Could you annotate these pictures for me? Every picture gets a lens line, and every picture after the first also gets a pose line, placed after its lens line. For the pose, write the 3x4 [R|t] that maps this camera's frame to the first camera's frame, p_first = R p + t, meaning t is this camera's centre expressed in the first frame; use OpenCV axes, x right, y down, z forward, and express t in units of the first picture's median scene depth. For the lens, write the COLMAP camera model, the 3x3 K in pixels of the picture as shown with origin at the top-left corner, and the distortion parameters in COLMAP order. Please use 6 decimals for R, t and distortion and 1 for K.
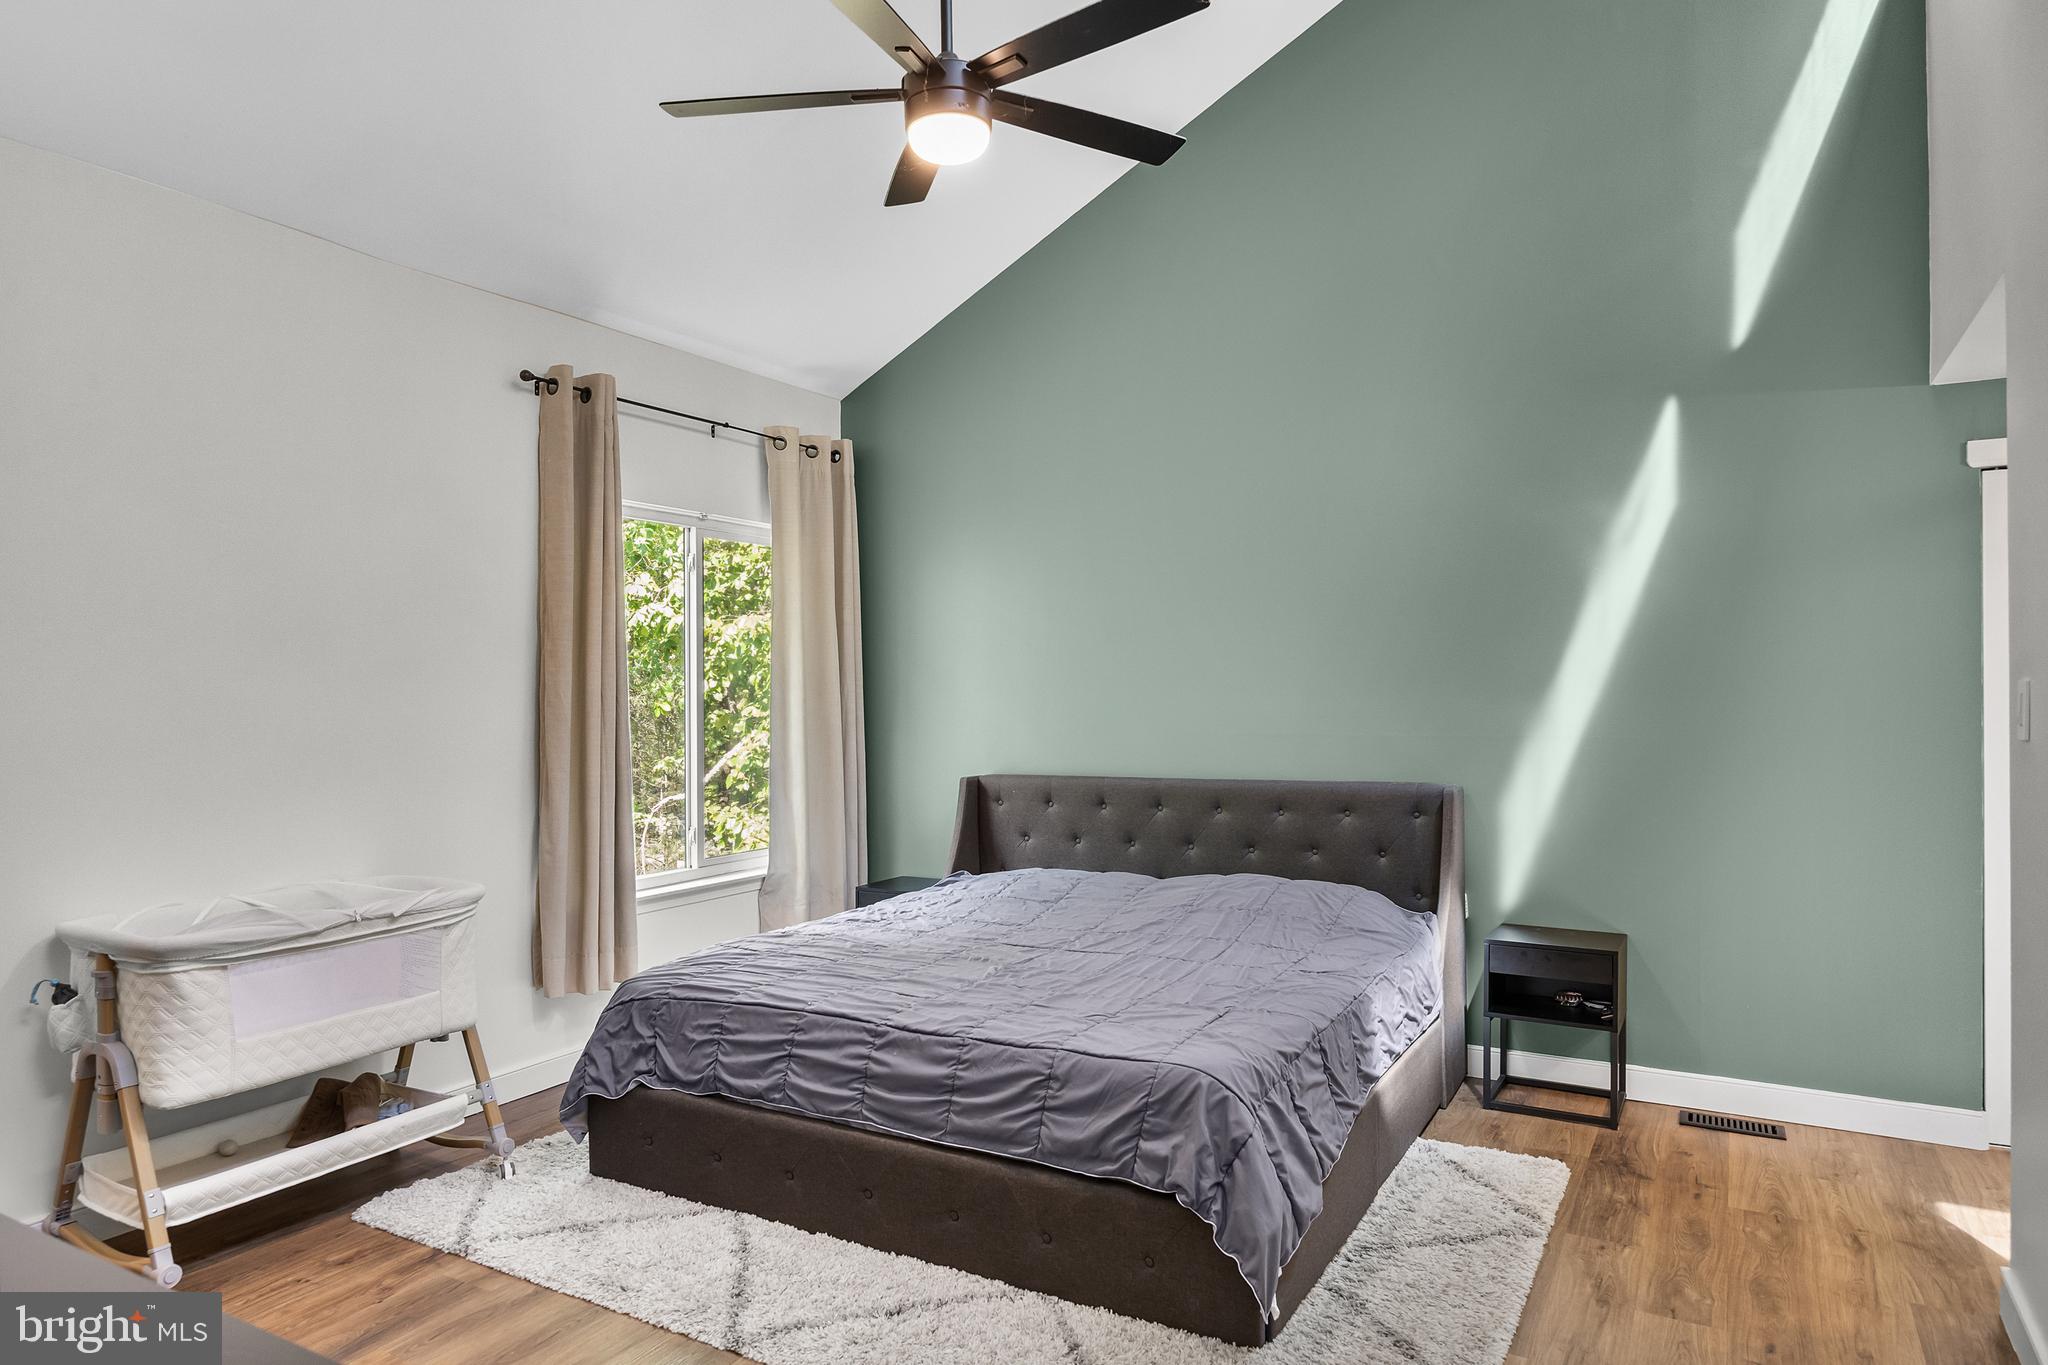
lens RADIAL K [[1198.5, 0, 1013.4], [0, 1198.5, 690.0], [0, 0, 1]] dist [-0.000191, 0.000708]
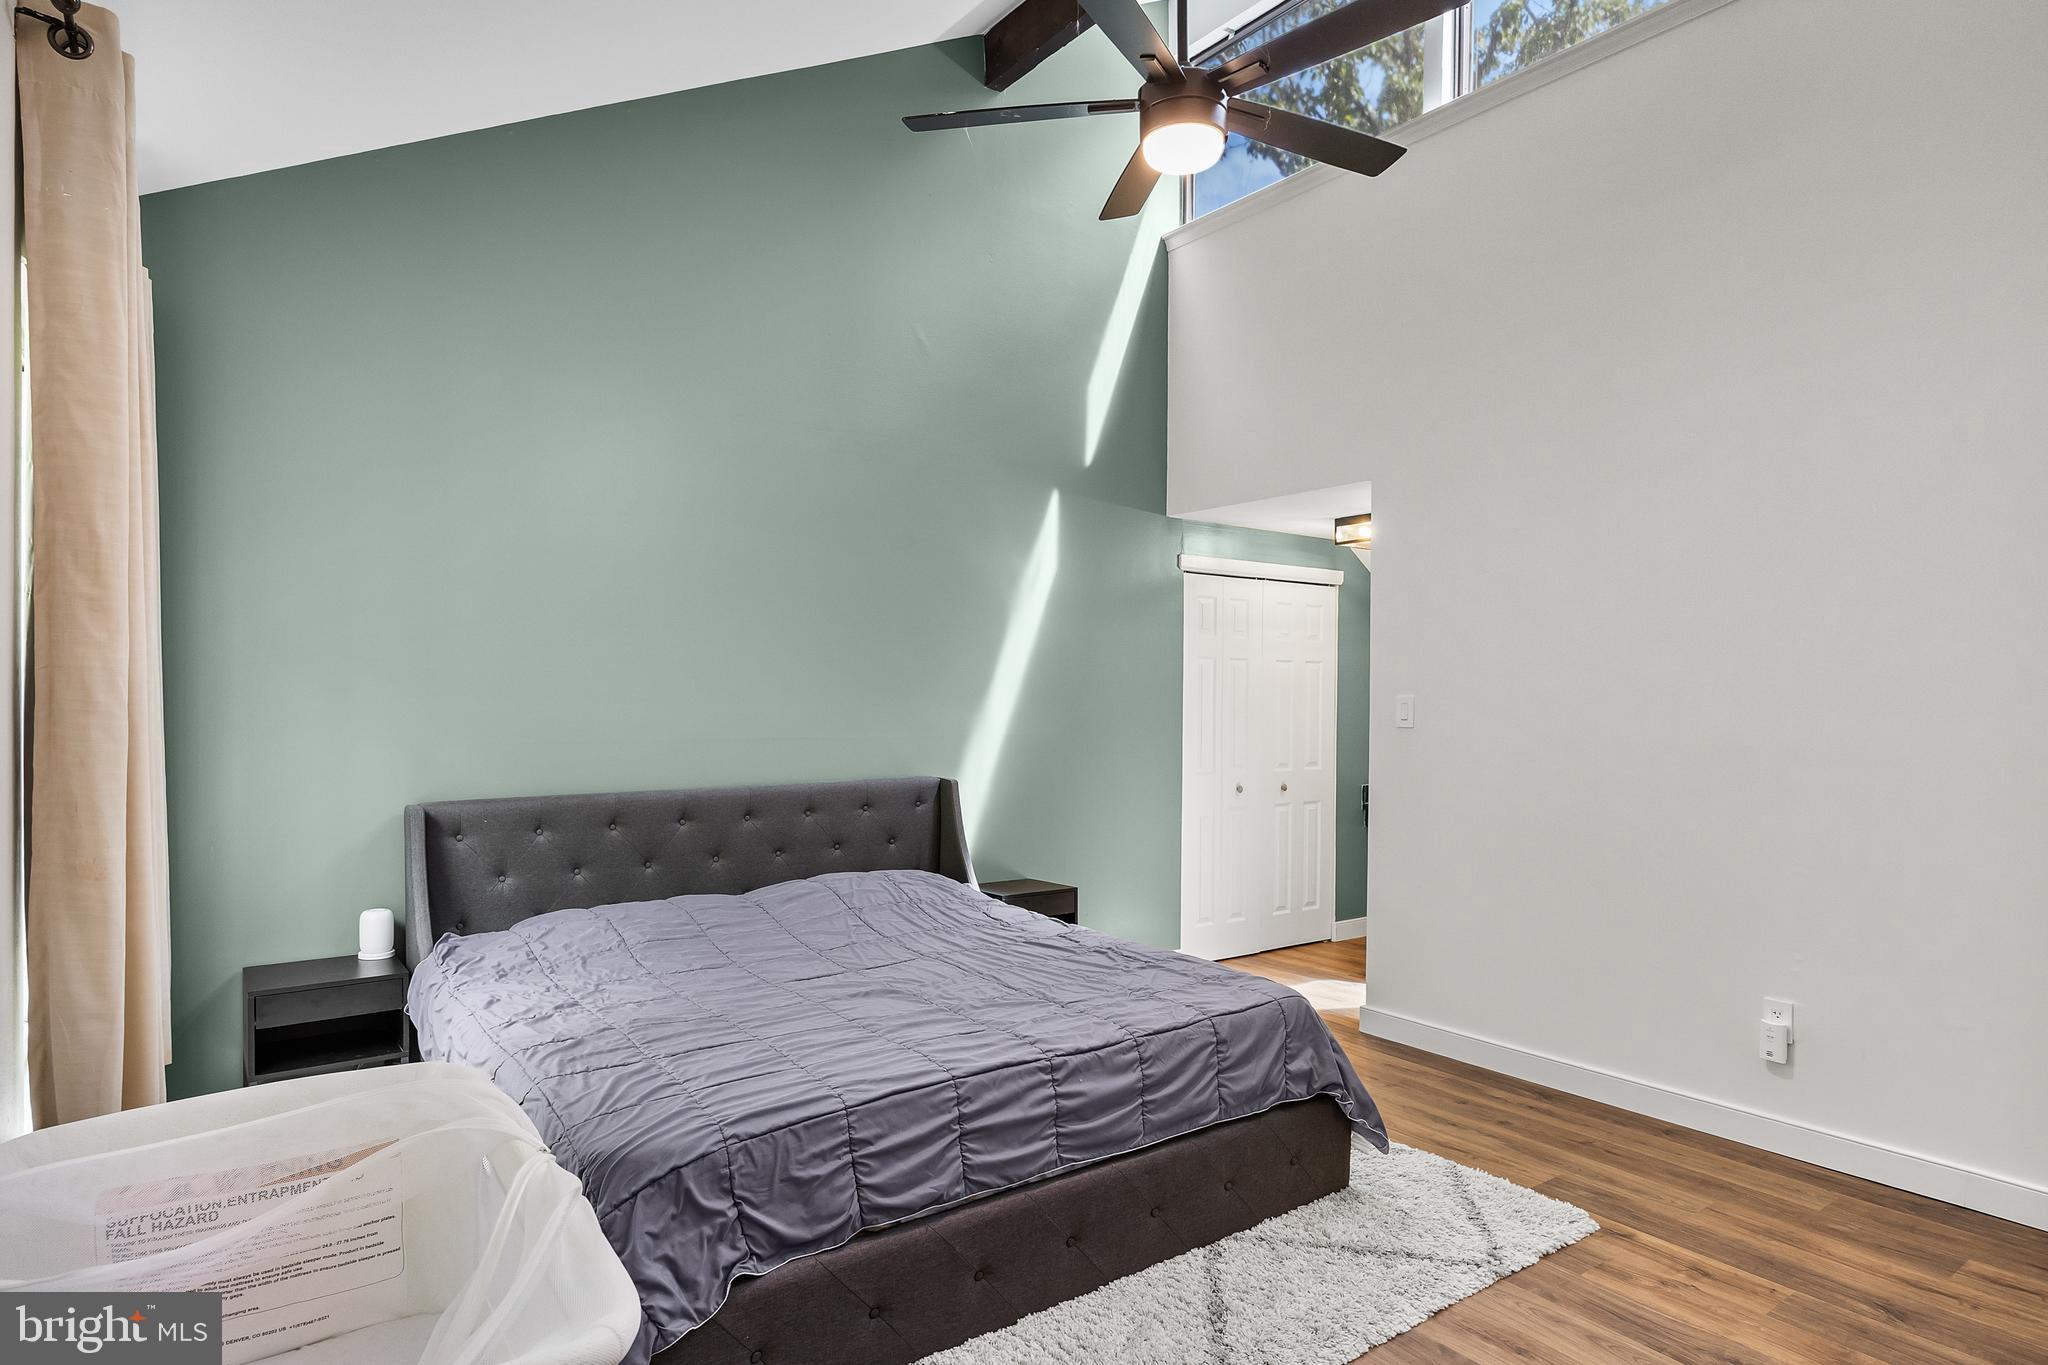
lens RADIAL K [[1148.5, 0, 1008.8], [0, 1148.5, 691.1], [0, 0, 1]] dist [-0.003353, -0.001470]
pose [[0.399245, 0.015112, 0.916720, -0.900054], [-0.013655, 0.999851, -0.010535, 0.007920], [-0.916743, -0.008312, 0.399392, 0.657114]]
